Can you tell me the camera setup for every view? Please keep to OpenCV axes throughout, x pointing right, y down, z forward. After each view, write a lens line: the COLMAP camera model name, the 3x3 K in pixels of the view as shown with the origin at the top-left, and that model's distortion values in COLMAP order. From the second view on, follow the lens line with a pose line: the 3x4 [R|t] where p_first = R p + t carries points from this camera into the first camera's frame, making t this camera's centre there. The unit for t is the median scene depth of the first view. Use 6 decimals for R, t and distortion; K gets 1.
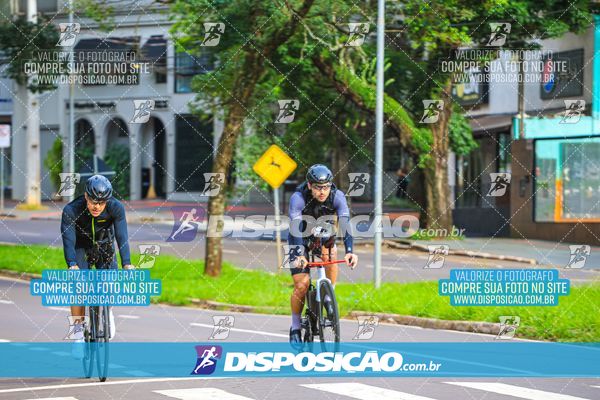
lens RADIAL K [[2565.9, 0, 299.4], [0, 2565.9, 200.9], [0, 0, 1]] dist [1.153288, 0.000000]
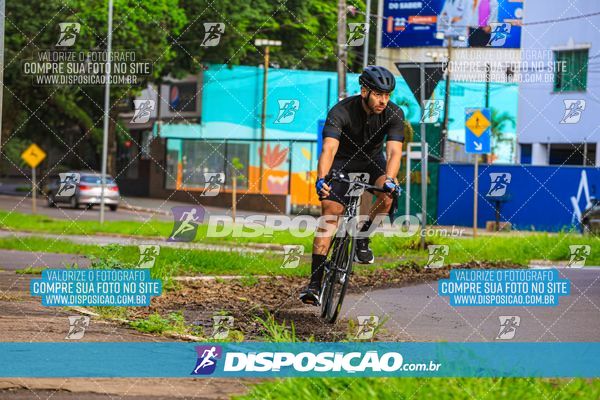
lens RADIAL K [[2565.9, 0, 299.9], [0, 2565.9, 199.0], [0, 0, 1]] dist [1.153288, 0.000000]
pose [[0.986515, 0.039338, 0.158874, -0.080942], [-0.042085, 0.999016, 0.013964, -0.011465], [-0.158169, -0.020462, 0.987200, -0.601015]]
